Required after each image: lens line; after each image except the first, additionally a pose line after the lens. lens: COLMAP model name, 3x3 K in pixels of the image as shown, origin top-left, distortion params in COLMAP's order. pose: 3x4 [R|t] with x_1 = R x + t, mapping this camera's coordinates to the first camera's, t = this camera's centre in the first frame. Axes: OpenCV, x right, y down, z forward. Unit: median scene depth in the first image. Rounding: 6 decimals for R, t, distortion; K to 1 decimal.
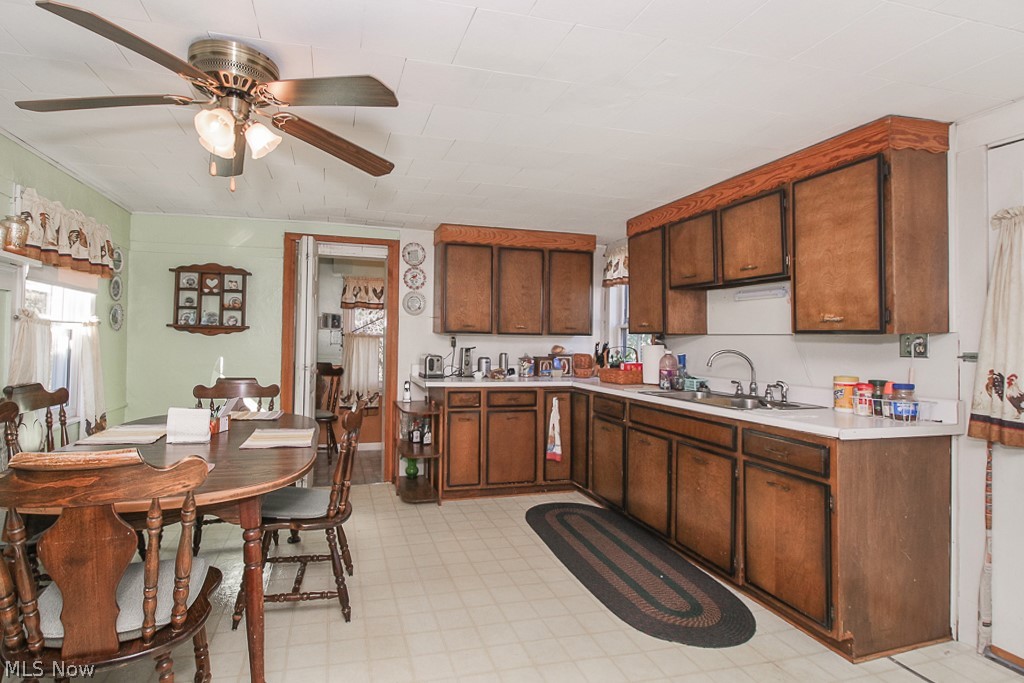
lens RADIAL K [[528.8, 0, 512.0], [0, 528.8, 341.5], [0, 0, 1]] dist [-0.001895, -0.001201]
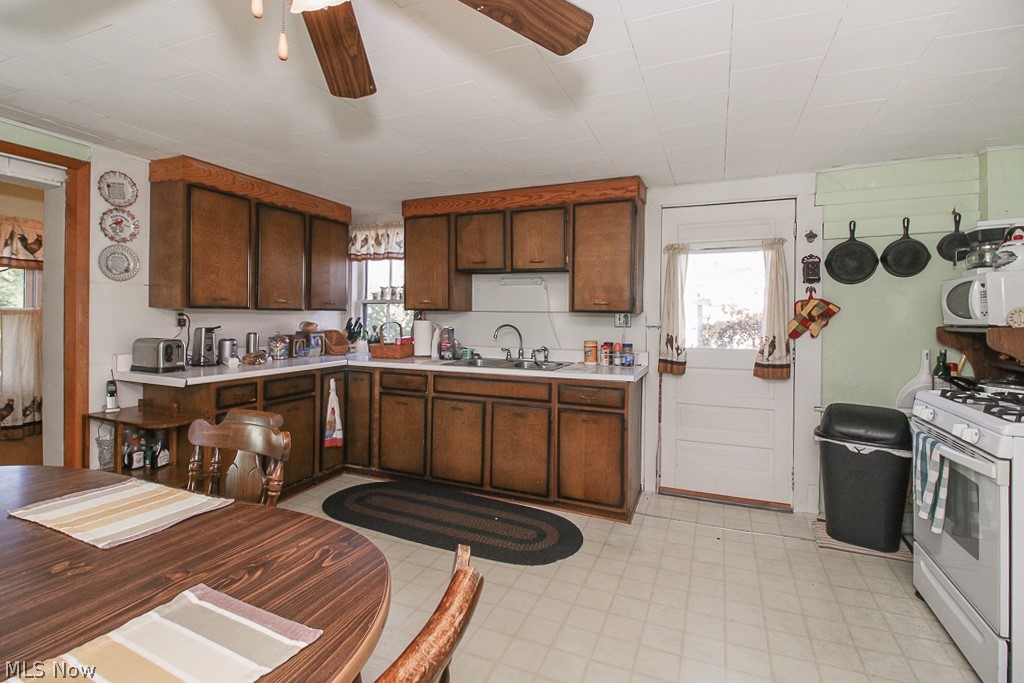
lens RADIAL K [[467.2, 0, 519.3], [0, 467.2, 323.4], [0, 0, 1]] dist [0.016493, -0.016509]
pose [[0.598703, -0.022295, 0.800661, -0.413886], [-0.001131, 0.999588, 0.028680, -0.016002], [-0.800970, -0.018076, 0.598431, 0.279804]]
